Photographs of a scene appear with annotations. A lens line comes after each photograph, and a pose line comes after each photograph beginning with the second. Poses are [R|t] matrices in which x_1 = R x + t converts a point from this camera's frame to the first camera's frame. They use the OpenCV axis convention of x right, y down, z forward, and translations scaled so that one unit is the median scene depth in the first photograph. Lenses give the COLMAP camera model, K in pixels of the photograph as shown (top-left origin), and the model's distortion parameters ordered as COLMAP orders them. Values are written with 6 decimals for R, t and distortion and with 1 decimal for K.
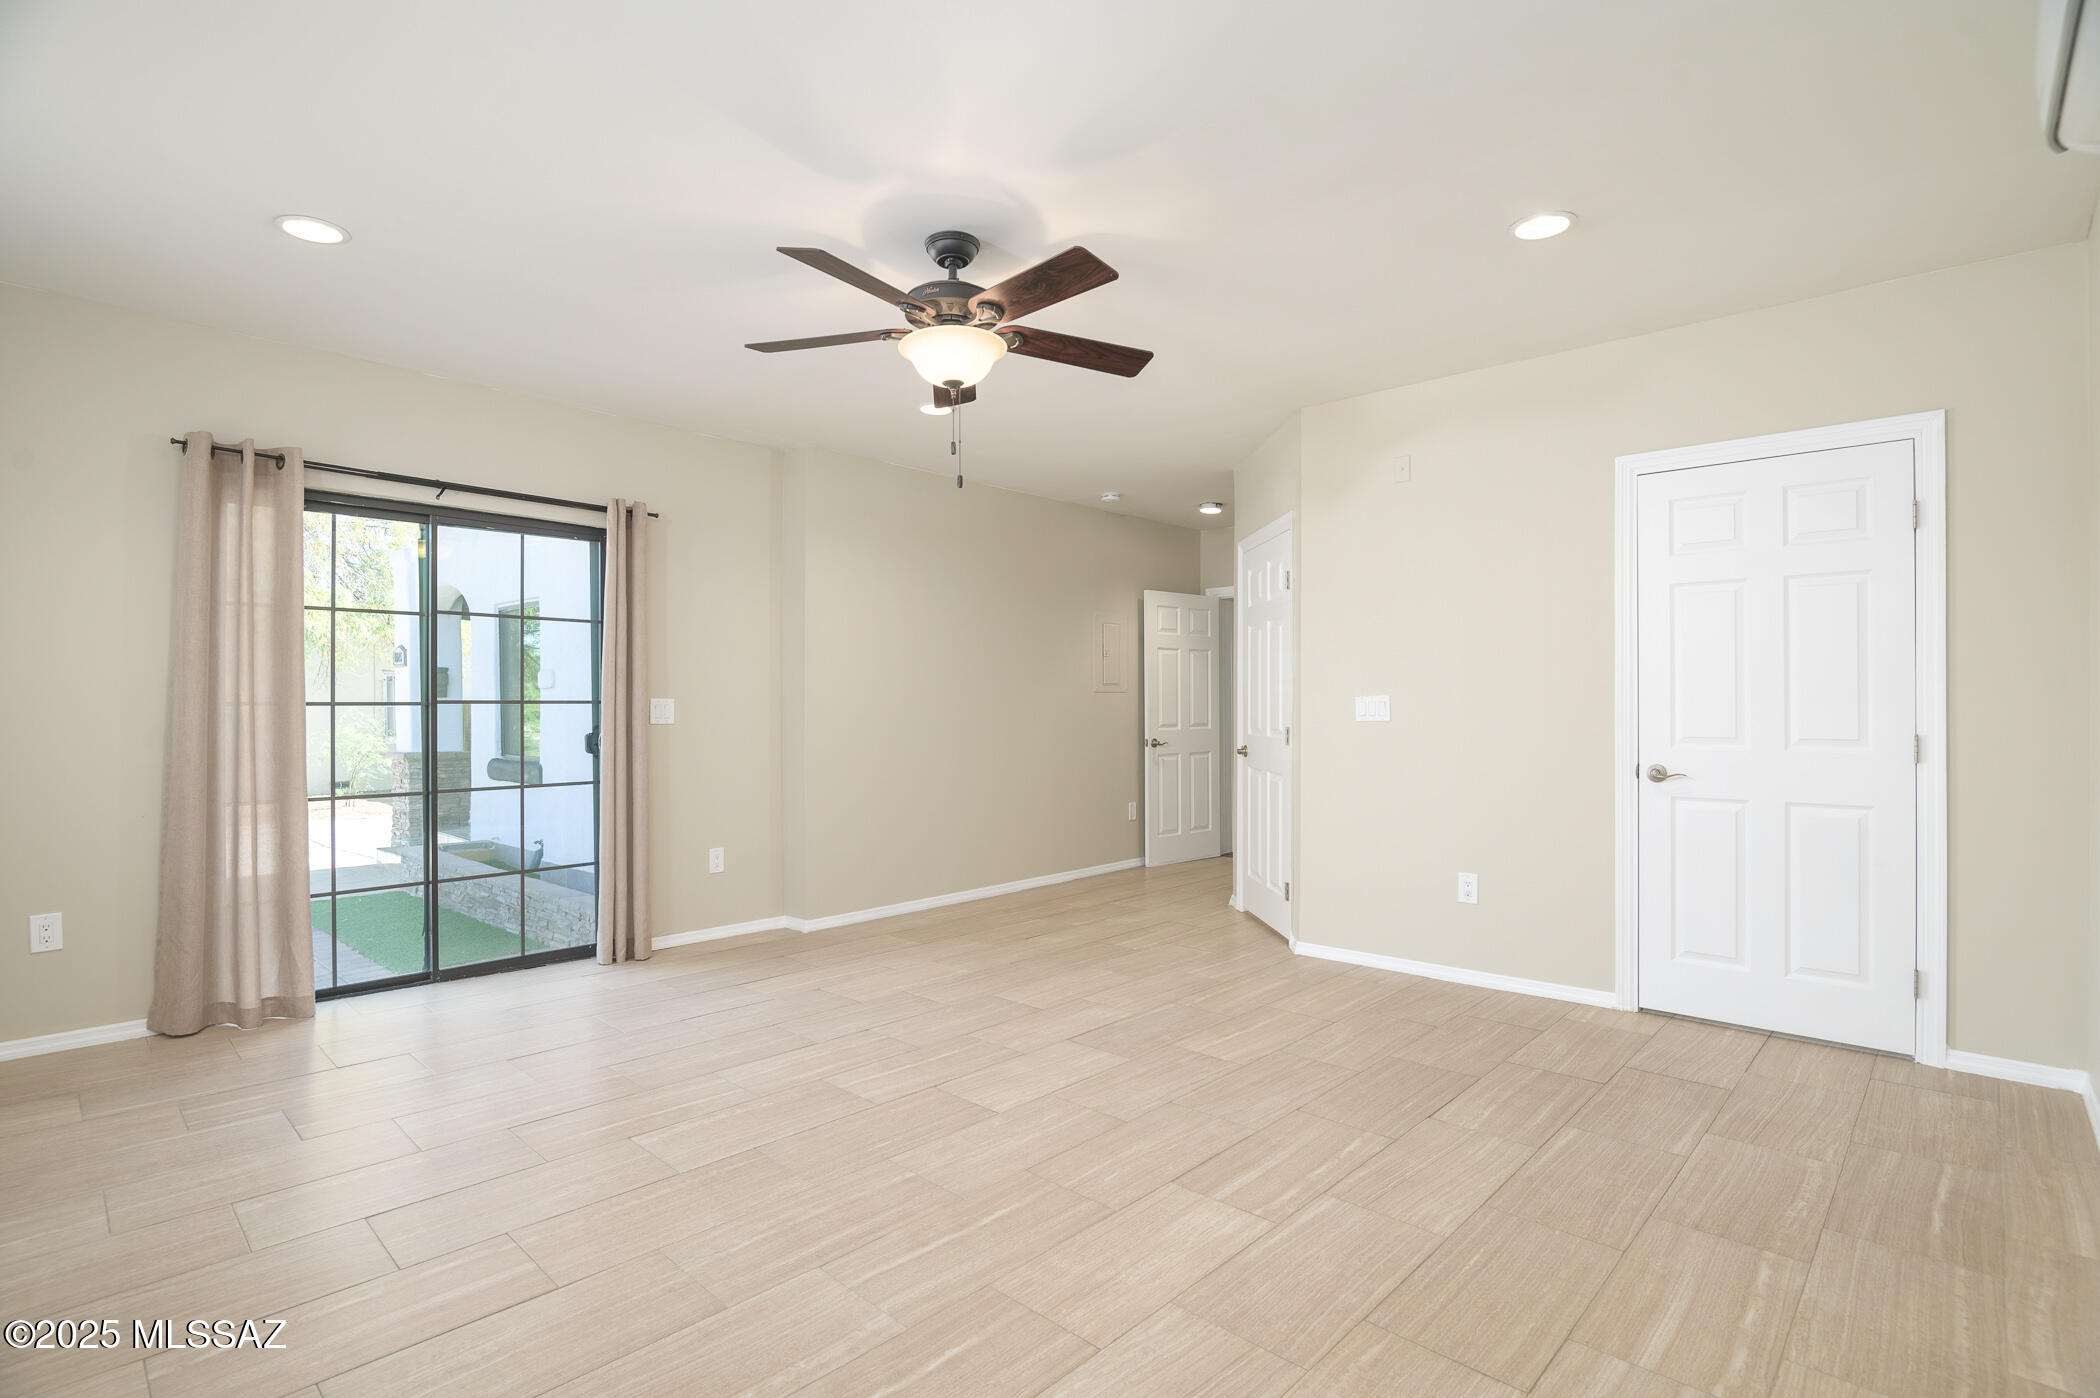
lens RADIAL K [[1026.0, 0, 1050.0], [0, 1026.0, 699.0], [0, 0, 1]] dist [-0.015236, -0.000923]
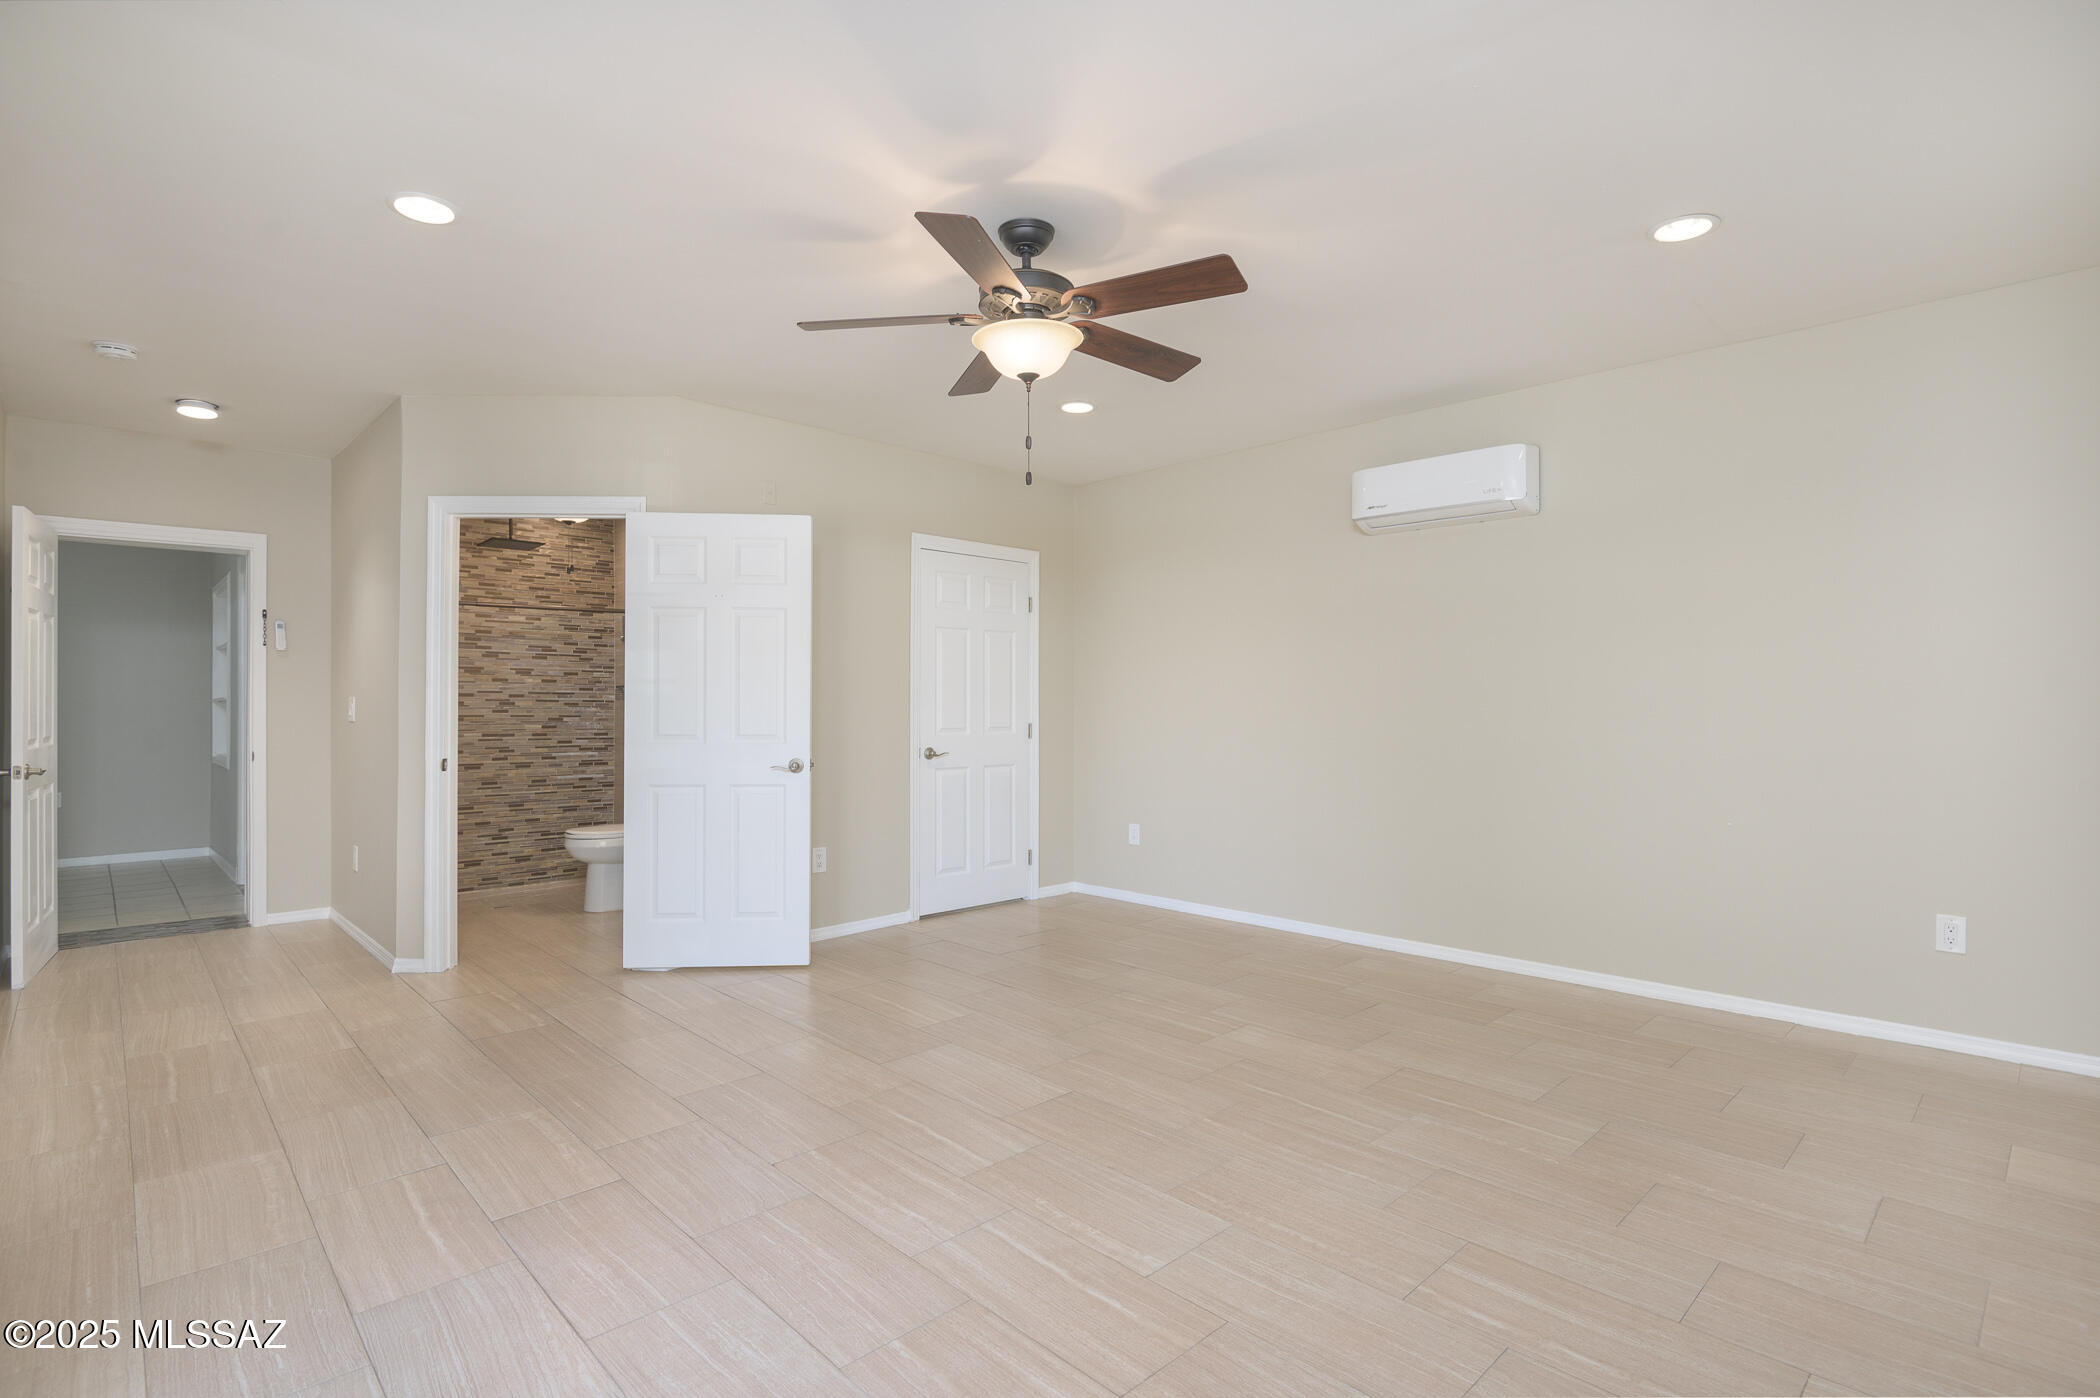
lens RADIAL K [[1026.0, 0, 1050.0], [0, 1026.0, 699.0], [0, 0, 1]] dist [-0.015236, -0.000923]
pose [[0.023144, 0.008135, 0.999699, -1.033849], [-0.008136, 0.999935, -0.007948, 0.005845], [-0.999699, -0.007949, 0.023208, 0.928820]]
